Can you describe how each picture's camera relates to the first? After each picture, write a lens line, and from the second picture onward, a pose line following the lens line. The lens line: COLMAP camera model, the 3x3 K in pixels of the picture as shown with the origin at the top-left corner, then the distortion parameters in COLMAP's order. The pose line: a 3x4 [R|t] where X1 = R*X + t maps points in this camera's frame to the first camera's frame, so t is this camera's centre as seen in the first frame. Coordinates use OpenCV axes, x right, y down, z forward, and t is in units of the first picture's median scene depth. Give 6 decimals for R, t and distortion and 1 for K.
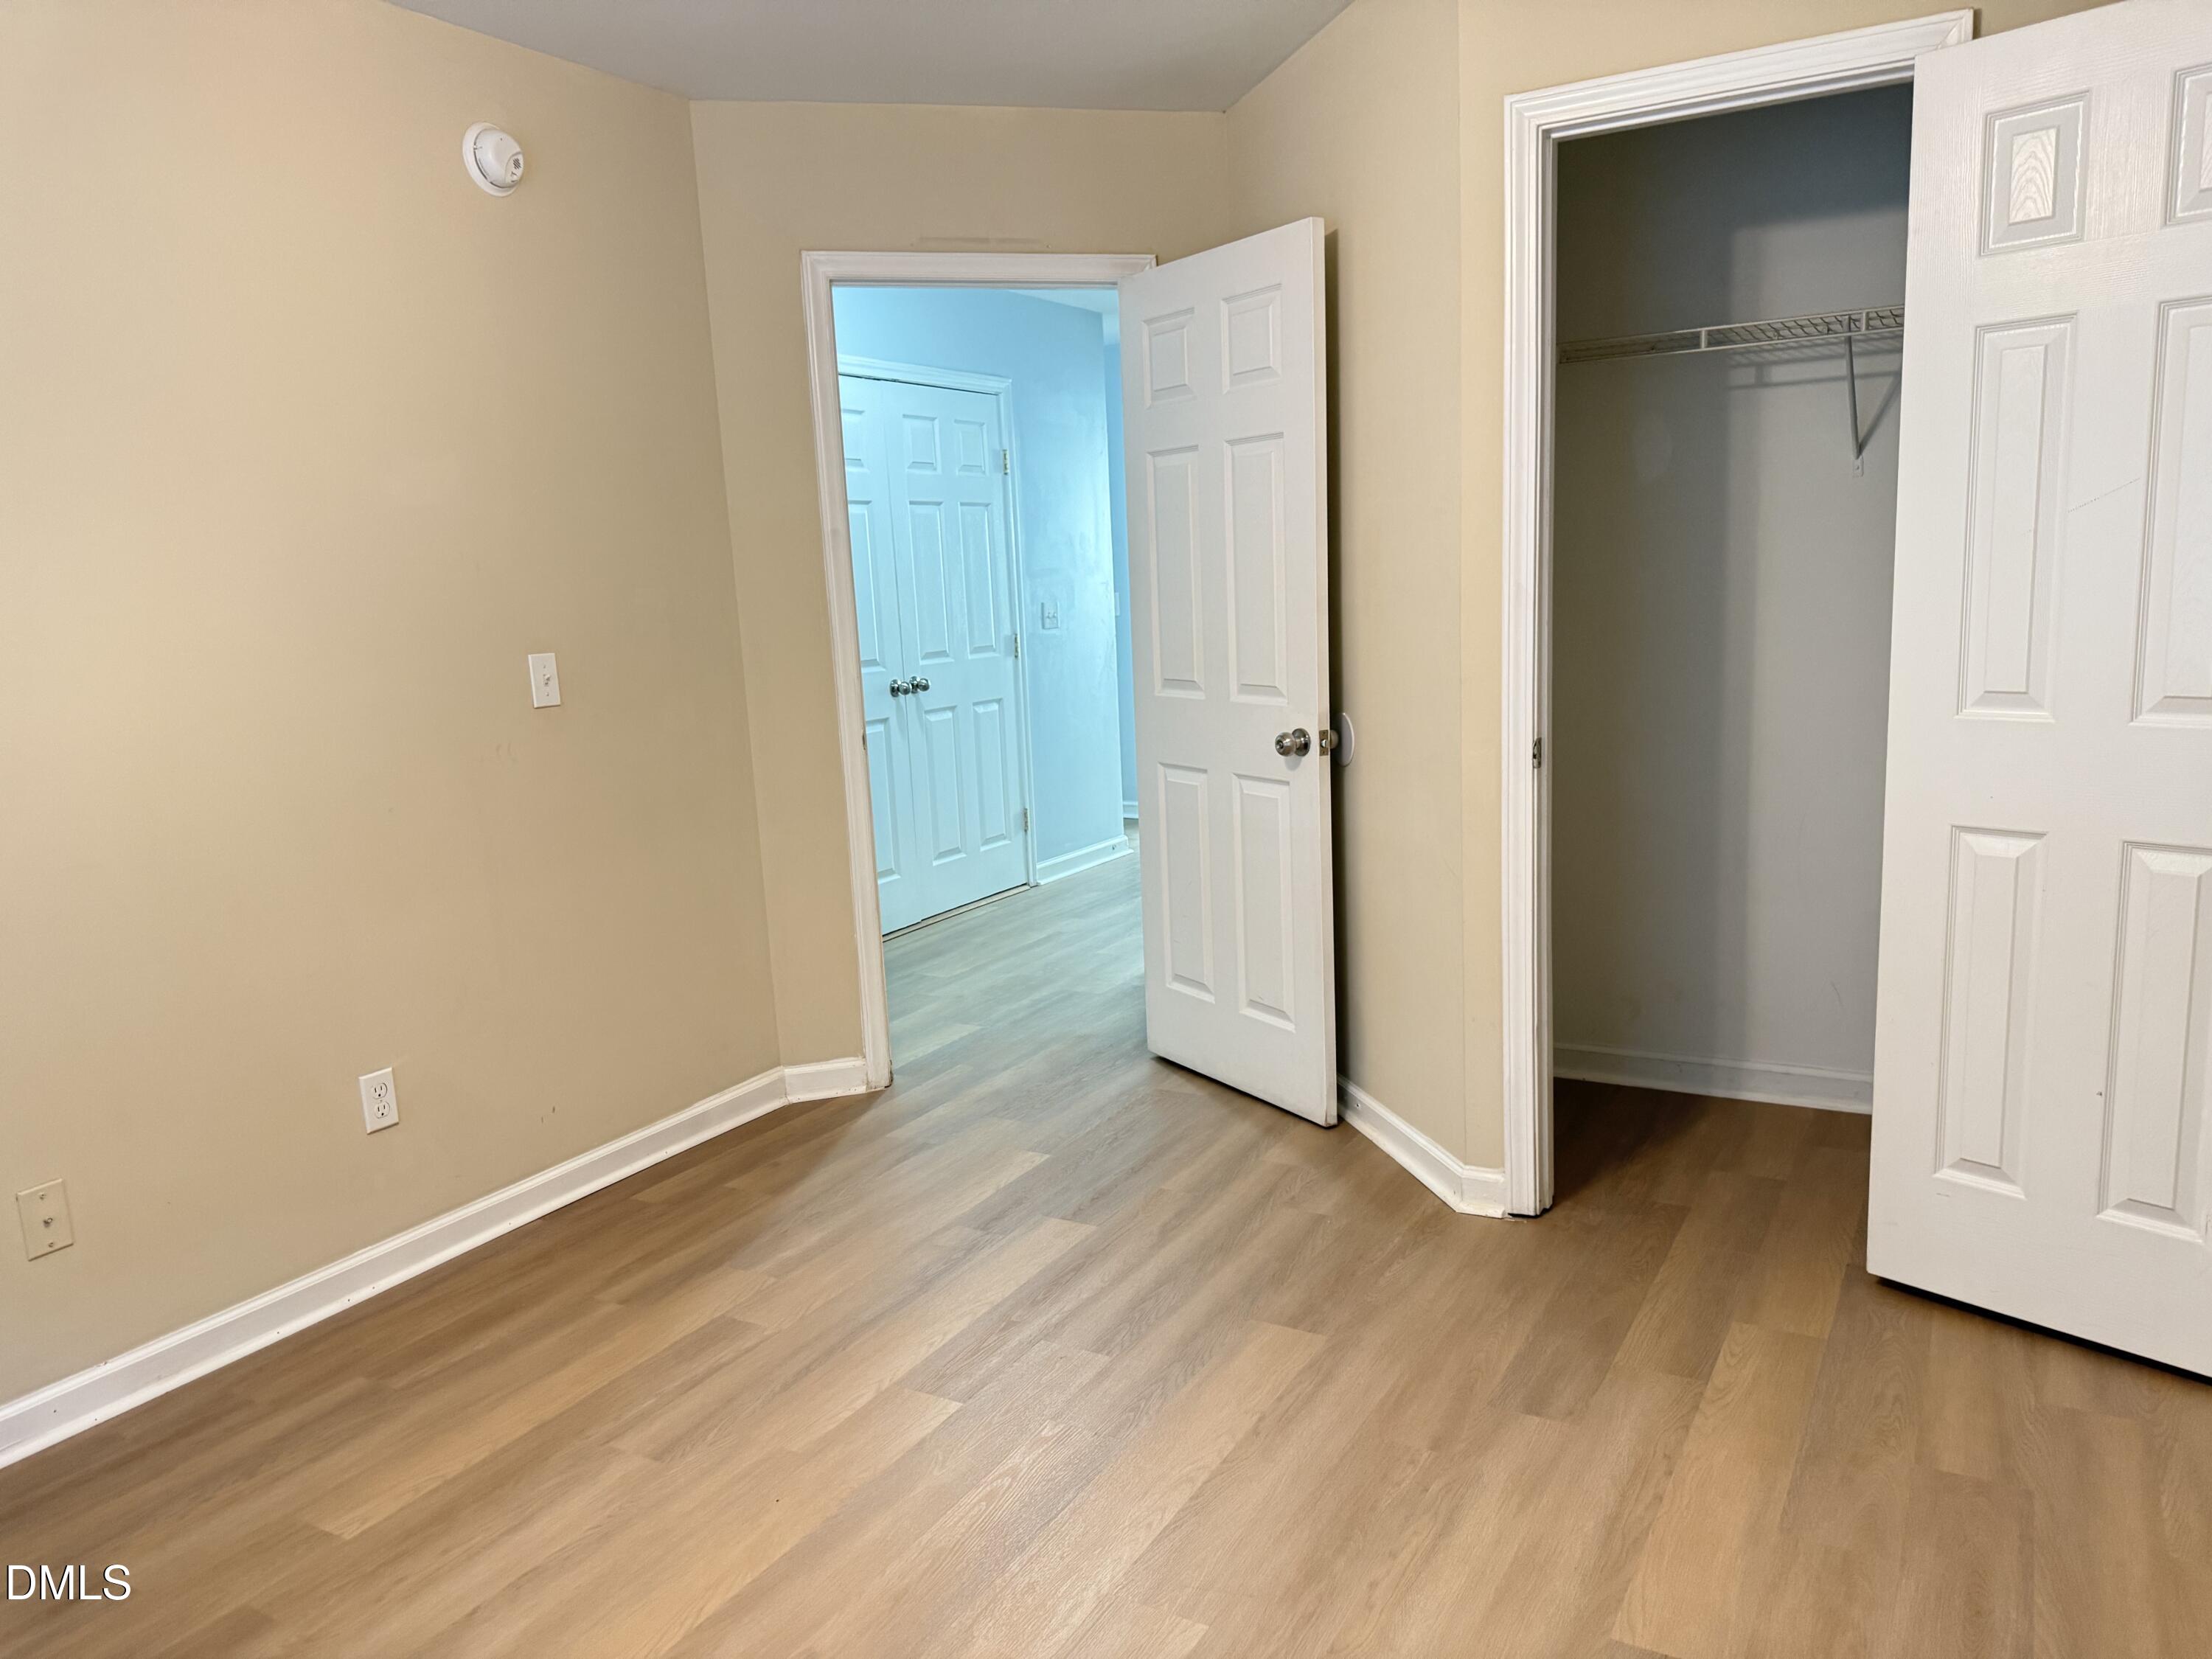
lens RADIAL K [[1531.9, 0, 1106.8], [0, 1531.9, 829.3], [0, 0, 1]] dist [0.031275, -0.031777]
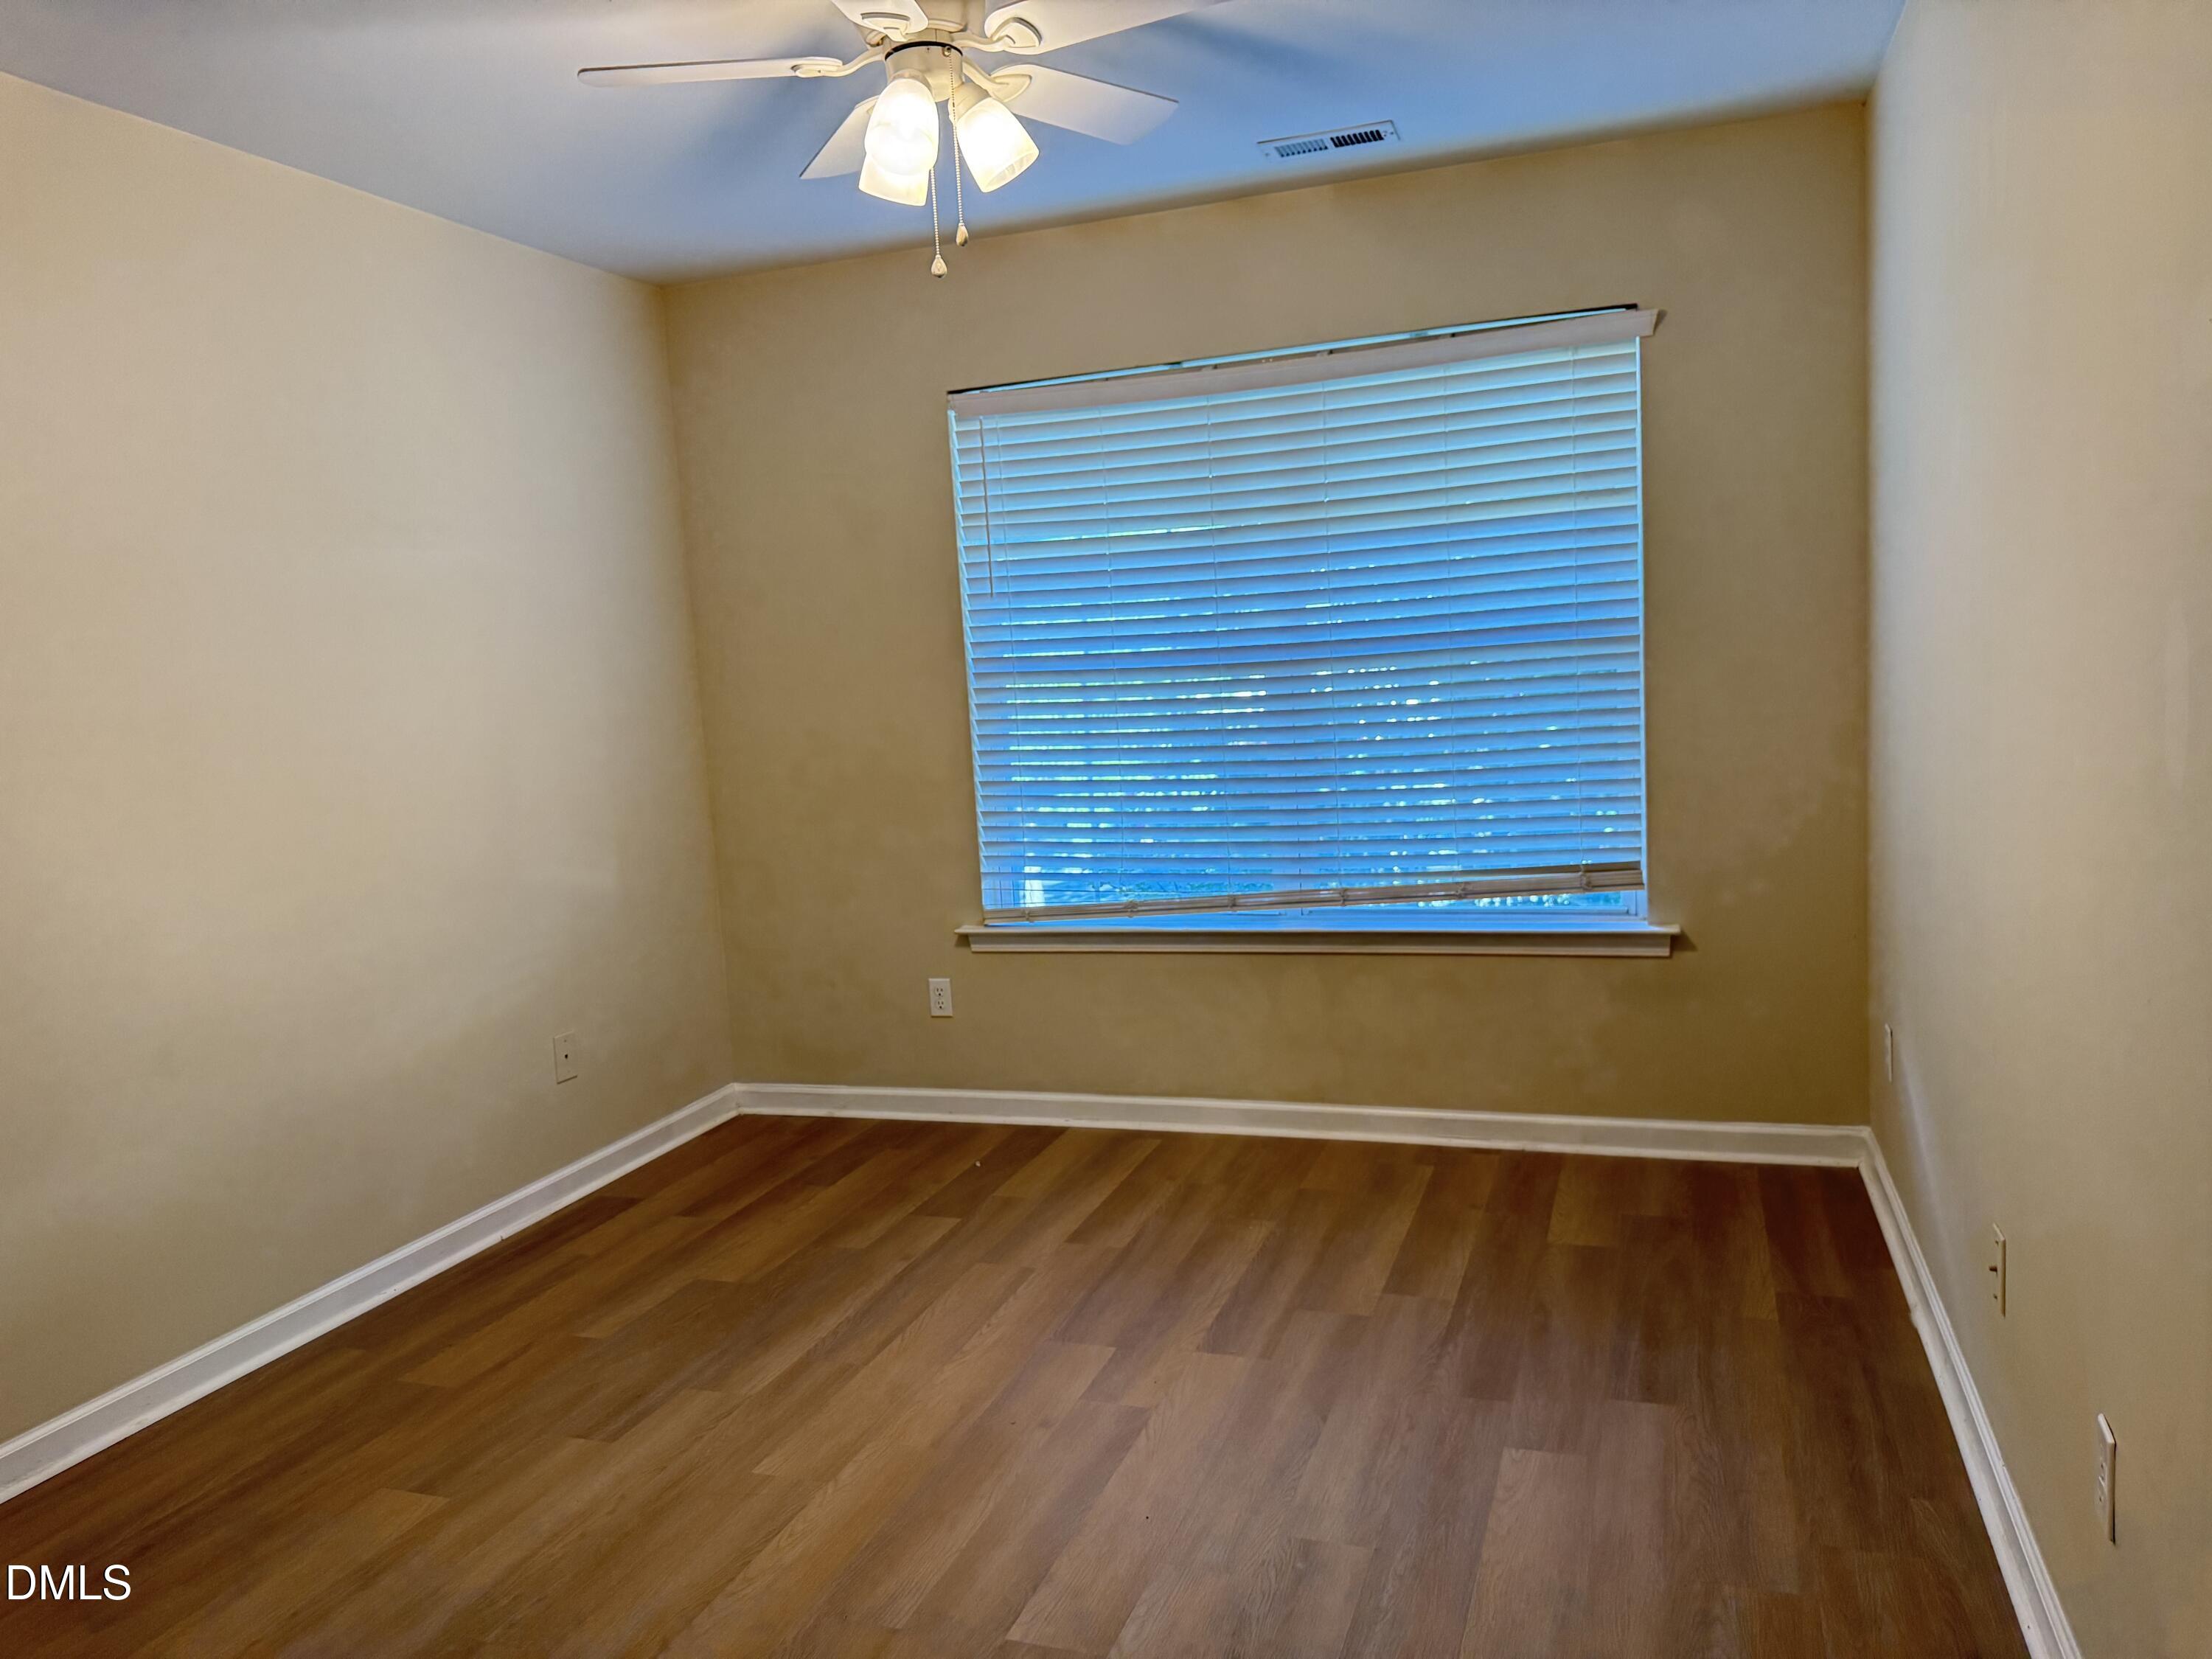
lens RADIAL K [[1531.9, 0, 1101.6], [0, 1531.9, 820.4], [0, 0, 1]] dist [0.031275, -0.031777]
pose [[-0.976649, 0.125689, -0.174238, -0.059582], [0.073393, 0.957408, 0.279256, -0.323601], [0.201916, 0.259947, -0.944276, 1.890514]]
